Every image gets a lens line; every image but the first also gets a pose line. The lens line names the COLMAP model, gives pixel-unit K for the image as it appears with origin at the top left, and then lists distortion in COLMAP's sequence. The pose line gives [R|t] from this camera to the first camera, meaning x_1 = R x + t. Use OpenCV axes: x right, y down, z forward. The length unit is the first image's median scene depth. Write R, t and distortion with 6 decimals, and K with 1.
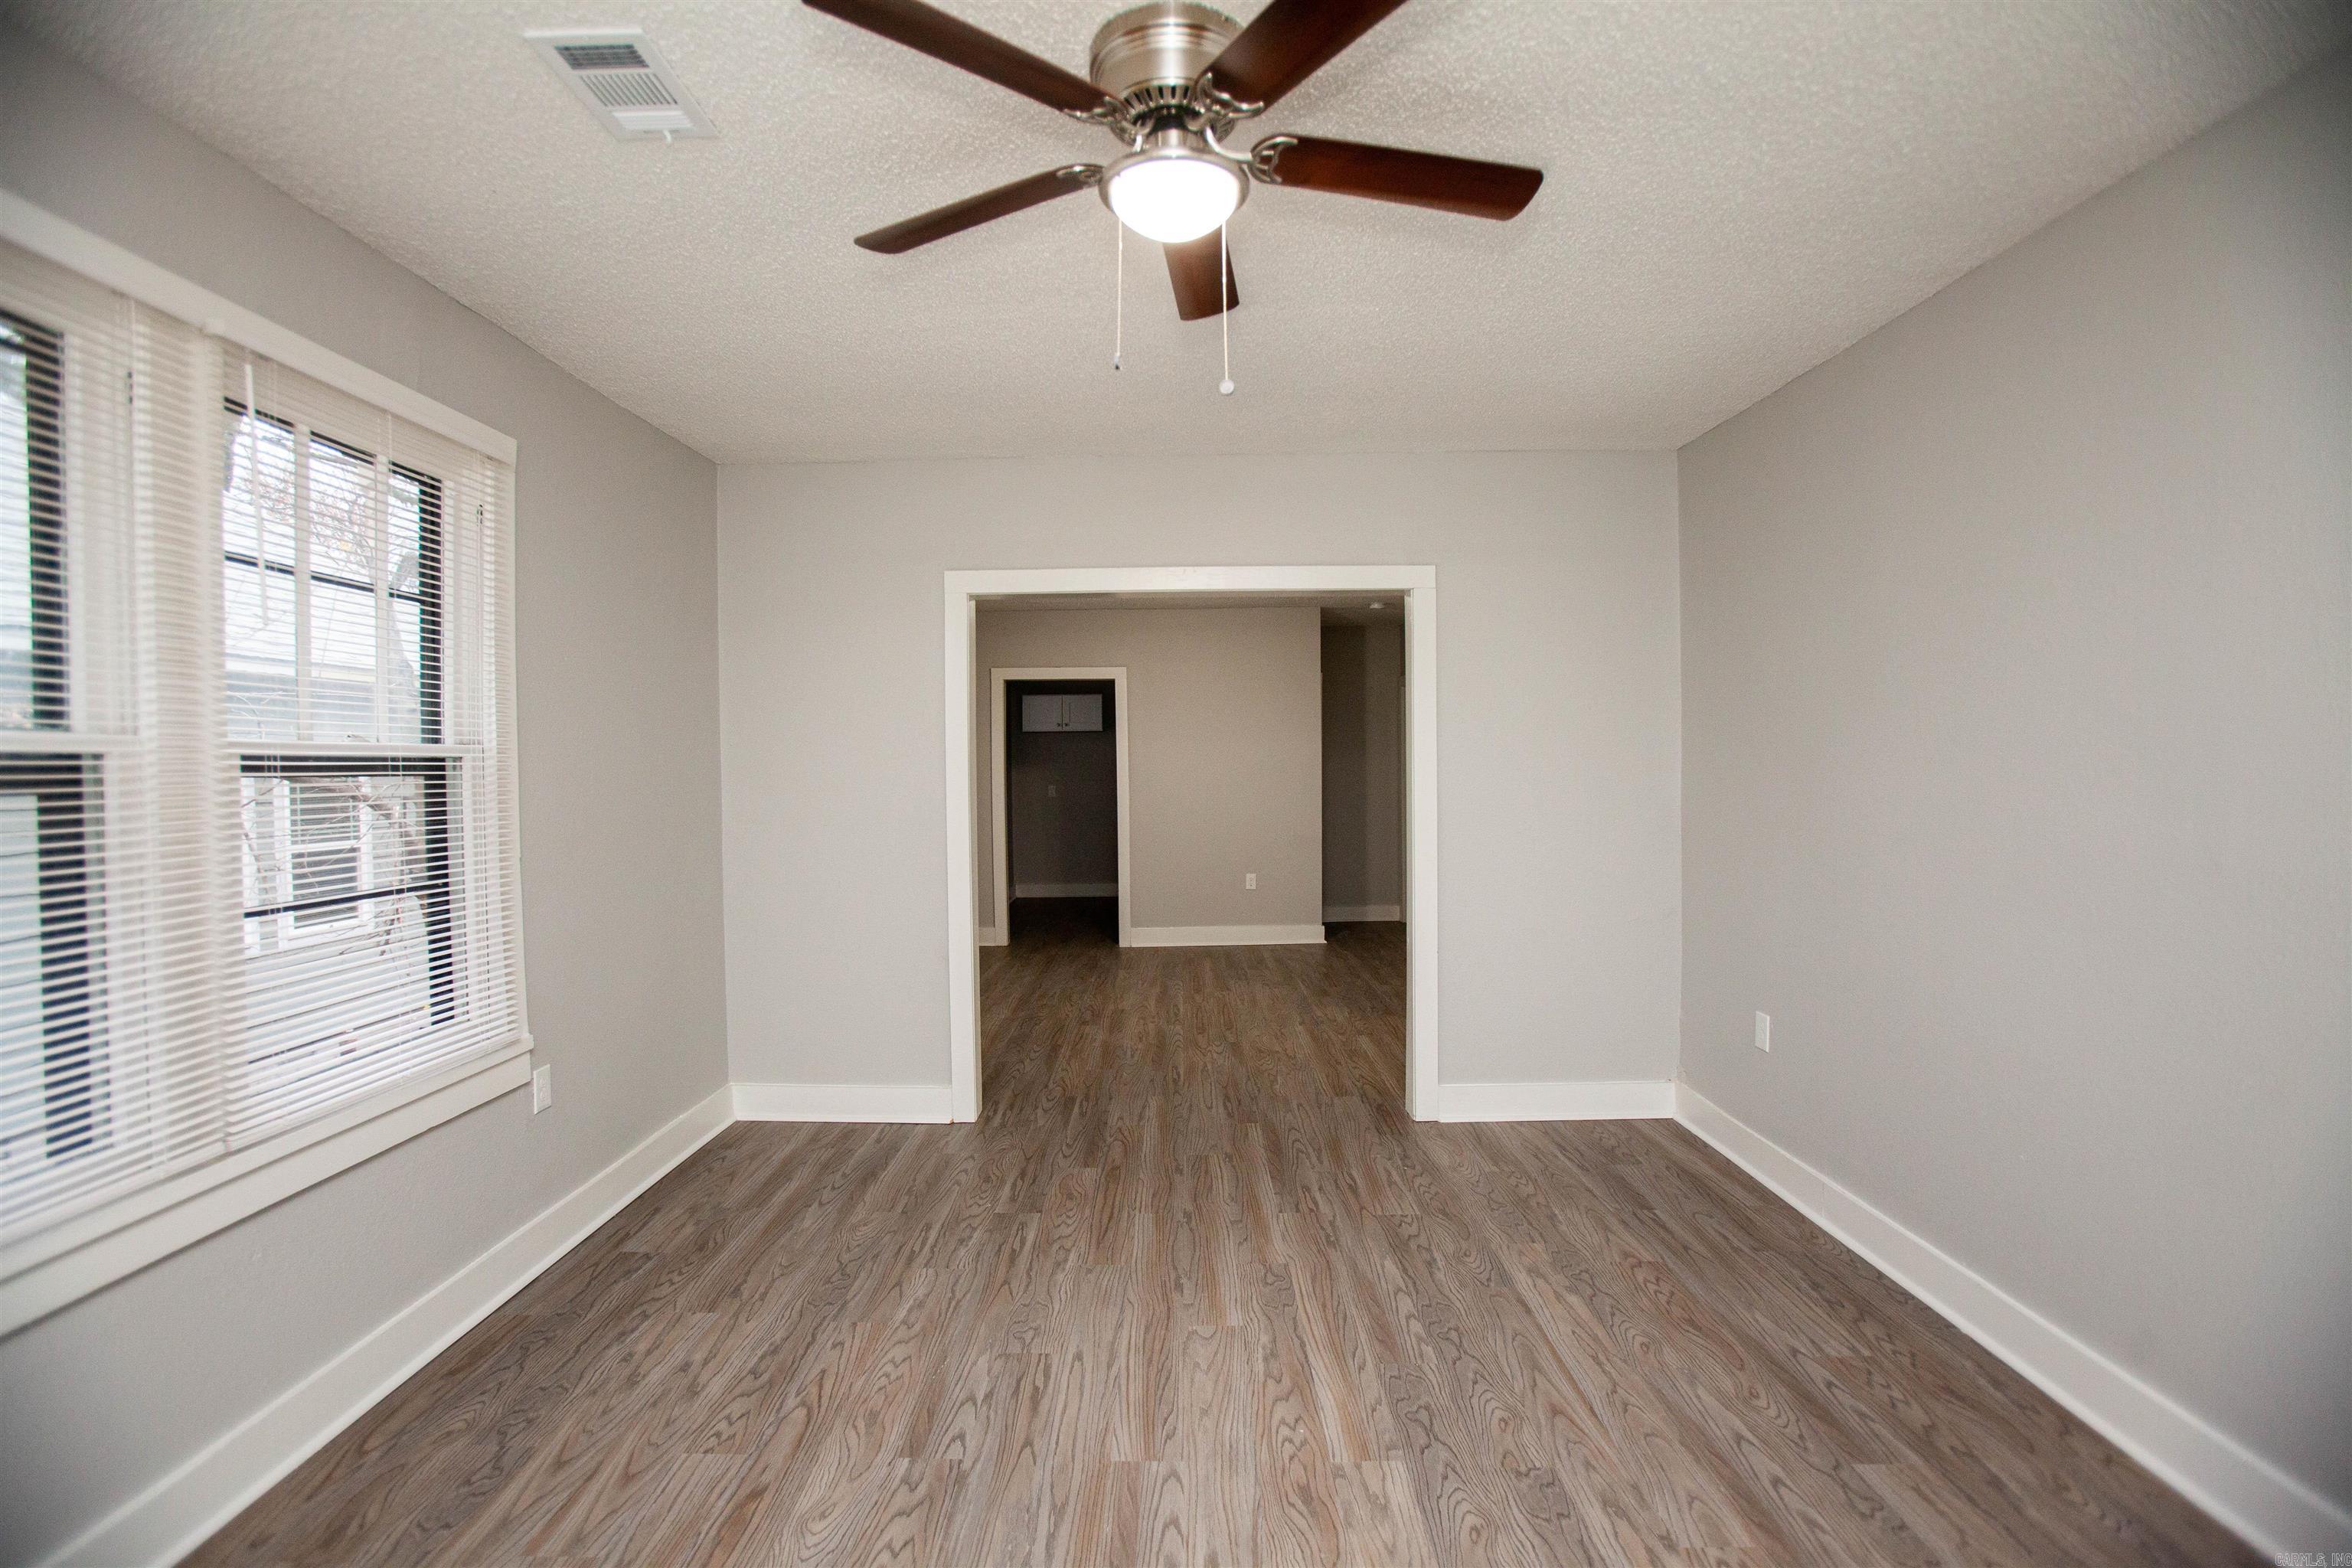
lens RADIAL K [[1080.9, 0, 1176.0], [0, 1080.9, 784.0], [0, 0, 1]] dist [-0.000257, -0.000032]
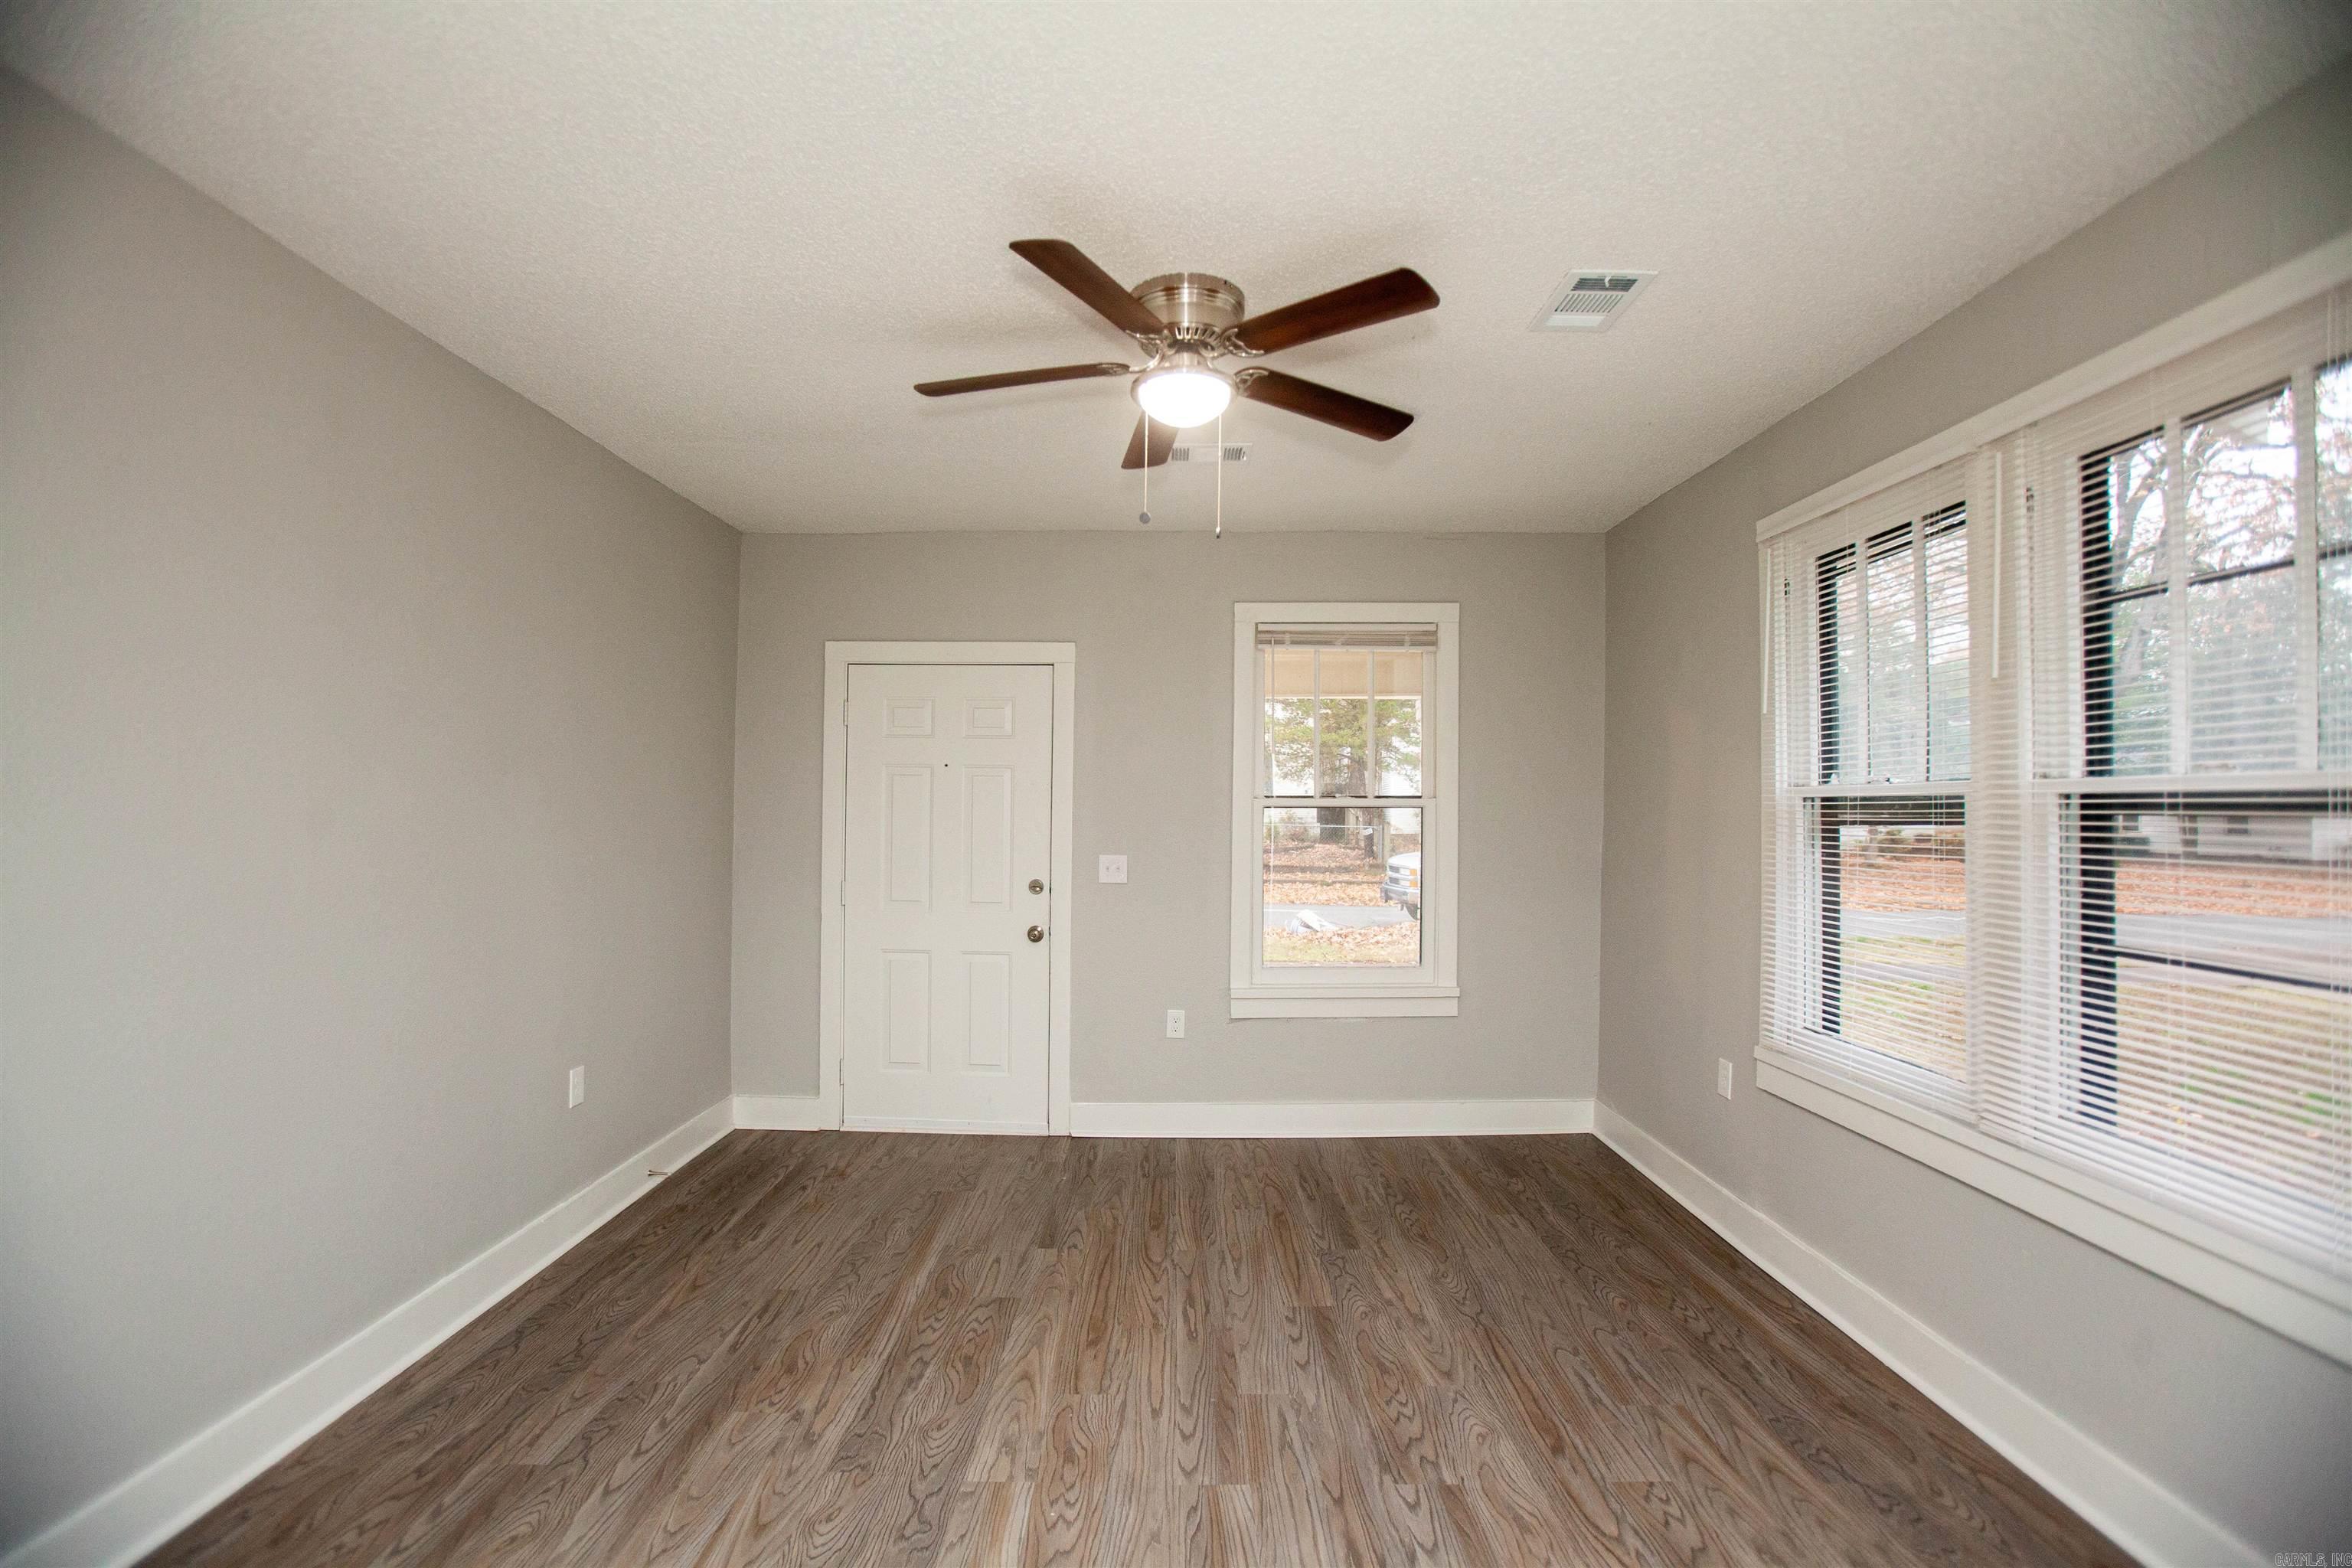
lens RADIAL K [[1080.9, 0, 1176.0], [0, 1080.9, 784.0], [0, 0, 1]] dist [-0.000257, -0.000032]
pose [[-0.999952, 0.000409, -0.009786, 0.018969], [0.000440, 0.999995, -0.003168, -0.032511], [0.009785, -0.003172, -0.999947, 2.017353]]
